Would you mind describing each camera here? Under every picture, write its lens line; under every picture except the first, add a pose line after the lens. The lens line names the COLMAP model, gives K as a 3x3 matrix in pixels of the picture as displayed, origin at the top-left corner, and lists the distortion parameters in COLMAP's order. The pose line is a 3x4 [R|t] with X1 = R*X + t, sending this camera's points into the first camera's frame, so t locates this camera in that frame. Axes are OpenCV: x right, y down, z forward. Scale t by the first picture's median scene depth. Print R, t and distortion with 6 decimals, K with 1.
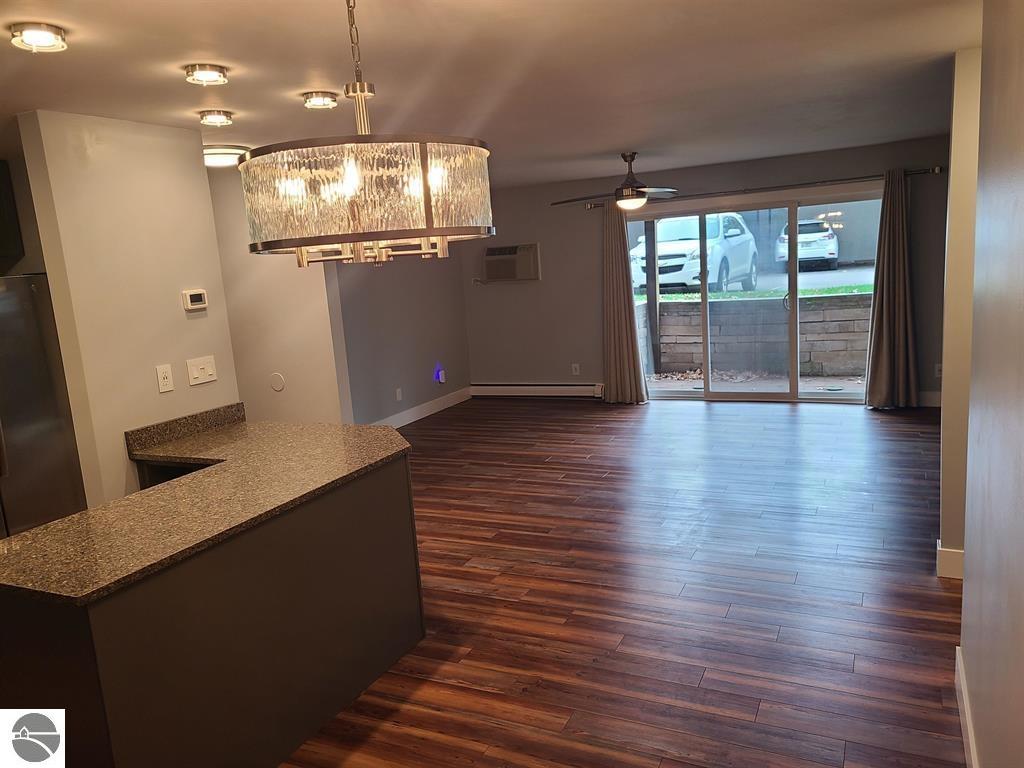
lens RADIAL K [[774.1, 0, 509.6], [0, 774.1, 387.6], [0, 0, 1]] dist [0.069937, -0.047394]
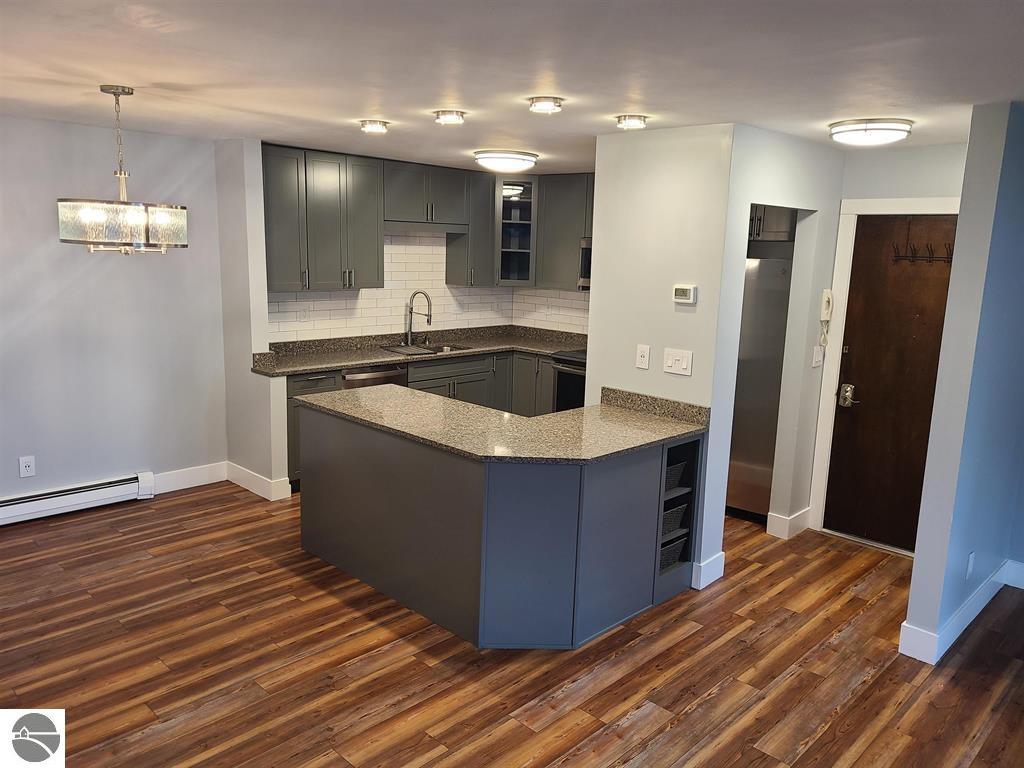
lens RADIAL K [[769.6, 0, 517.0], [0, 769.6, 386.8], [0, 0, 1]] dist [0.054533, -0.005040]
pose [[-0.312279, 0.238163, -0.919652, 0.700179], [-0.173671, 0.937438, 0.301741, -0.295838], [0.933981, 0.253944, -0.251381, 1.202686]]
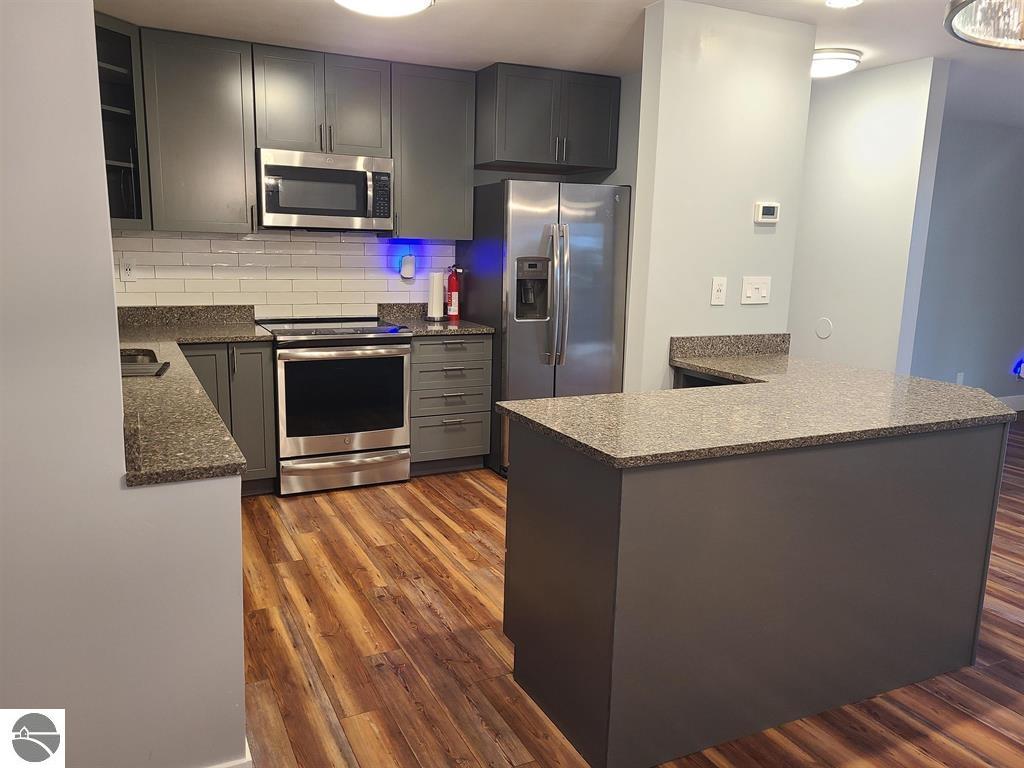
lens RADIAL K [[774.1, 0, 509.6], [0, 774.1, 387.6], [0, 0, 1]] dist [0.069937, -0.047394]
pose [[0.787099, 0.206025, -0.581402, -0.070254], [-0.187442, 0.977886, 0.092764, 0.067314], [0.587657, 0.035965, 0.808311, 0.095864]]
